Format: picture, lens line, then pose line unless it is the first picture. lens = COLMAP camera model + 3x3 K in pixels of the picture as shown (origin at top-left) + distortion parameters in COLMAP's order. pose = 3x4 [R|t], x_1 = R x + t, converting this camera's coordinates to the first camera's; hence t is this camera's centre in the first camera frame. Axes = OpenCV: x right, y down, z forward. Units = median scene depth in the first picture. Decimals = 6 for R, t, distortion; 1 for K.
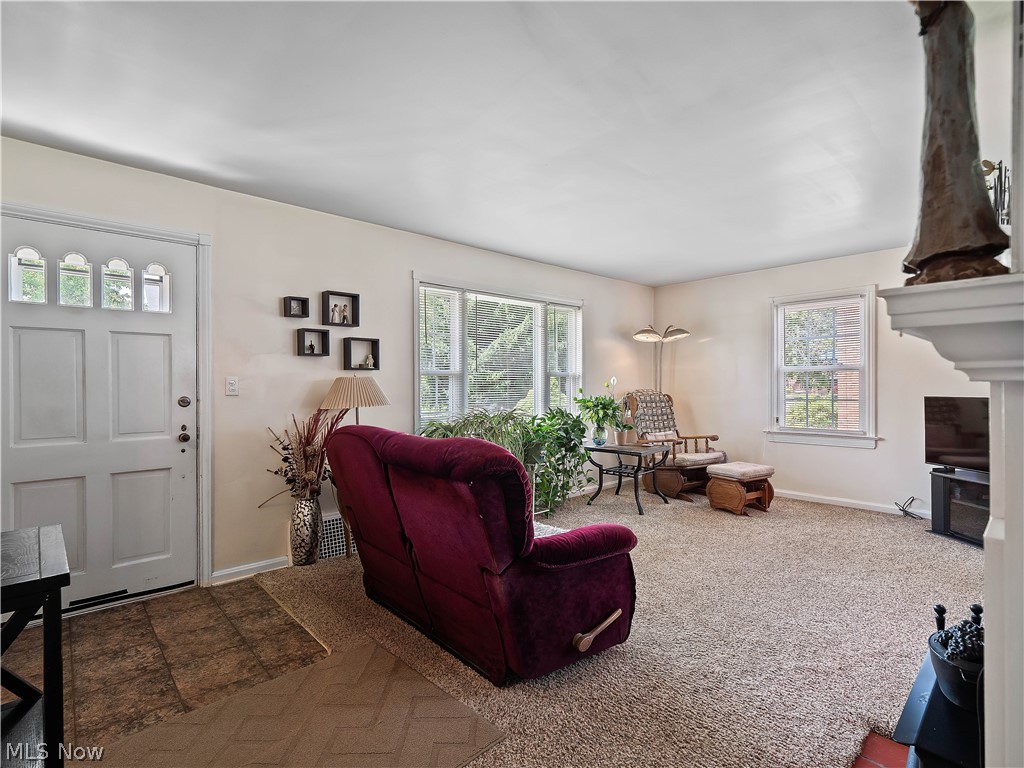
lens RADIAL K [[505.1, 0, 501.2], [0, 505.1, 384.5], [0, 0, 1]] dist [-0.004618, -0.005169]
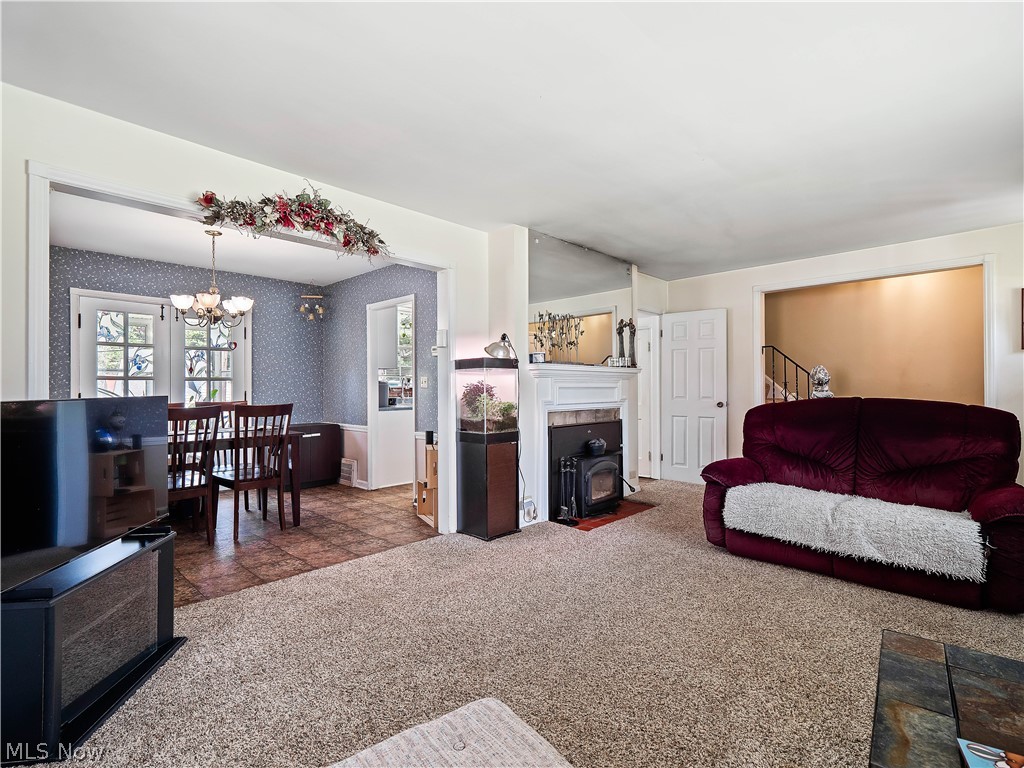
lens RADIAL K [[505.1, 0, 502.9], [0, 505.1, 383.1], [0, 0, 1]] dist [-0.004618, -0.005169]
pose [[-0.995246, 0.008429, -0.097027, 0.472275], [0.009136, 0.999935, -0.006850, 0.014088], [0.096963, -0.007703, -0.995258, 1.180606]]
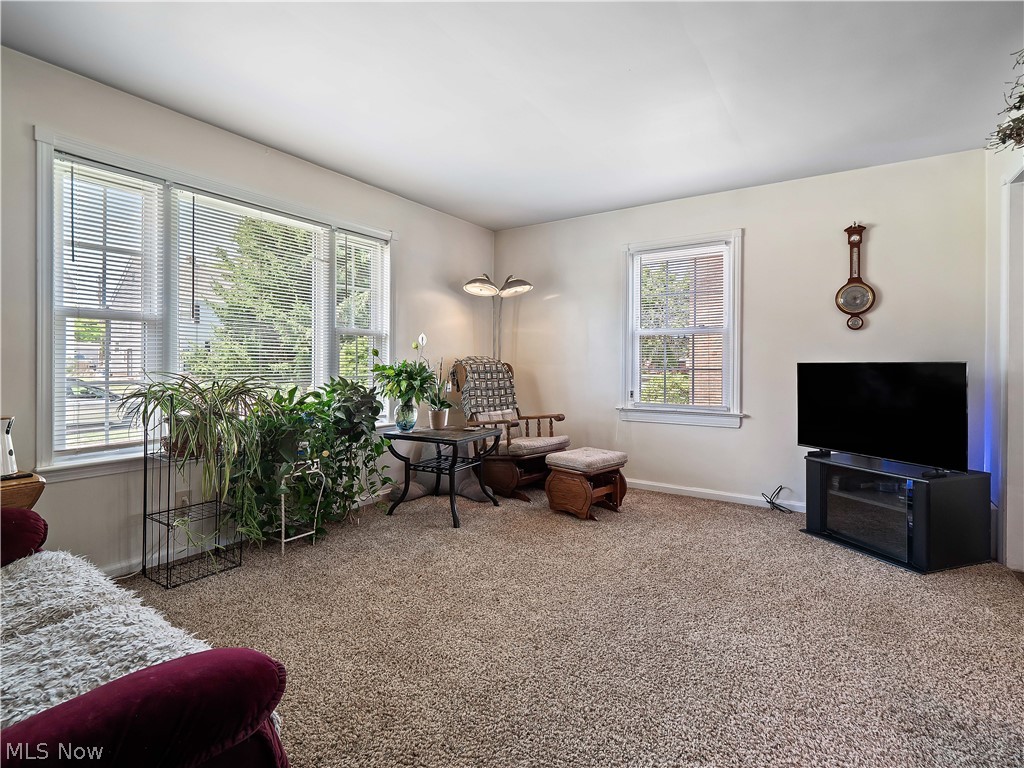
lens RADIAL K [[505.1, 0, 503.9], [0, 505.1, 365.0], [0, 0, 1]] dist [-0.004618, -0.005169]
pose [[0.969722, 0.008809, 0.244052, 0.160863], [-0.008928, 0.999960, -0.000620, 0.028101], [-0.244047, -0.001578, 0.969762, 0.283324]]
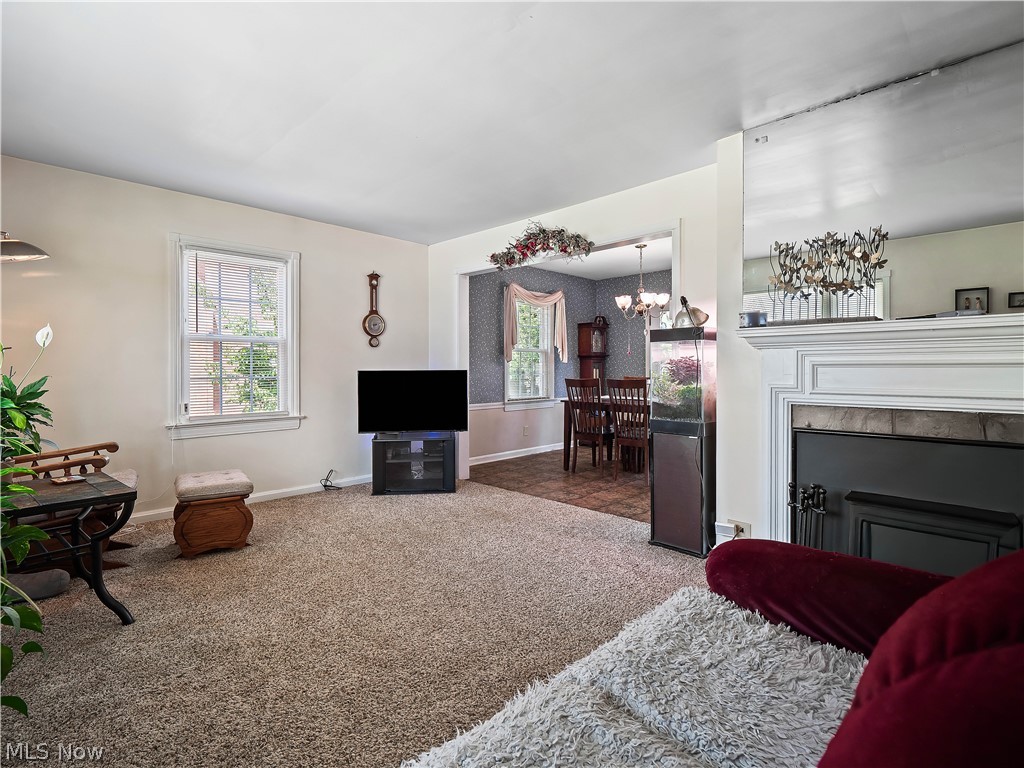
lens RADIAL K [[505.1, 0, 507.9], [0, 505.1, 369.0], [0, 0, 1]] dist [-0.004618, -0.005169]
pose [[-0.064389, 0.003594, 0.997918, -0.210055], [0.004410, 0.999985, -0.003317, 0.022049], [-0.997915, 0.004187, -0.064403, 0.651332]]
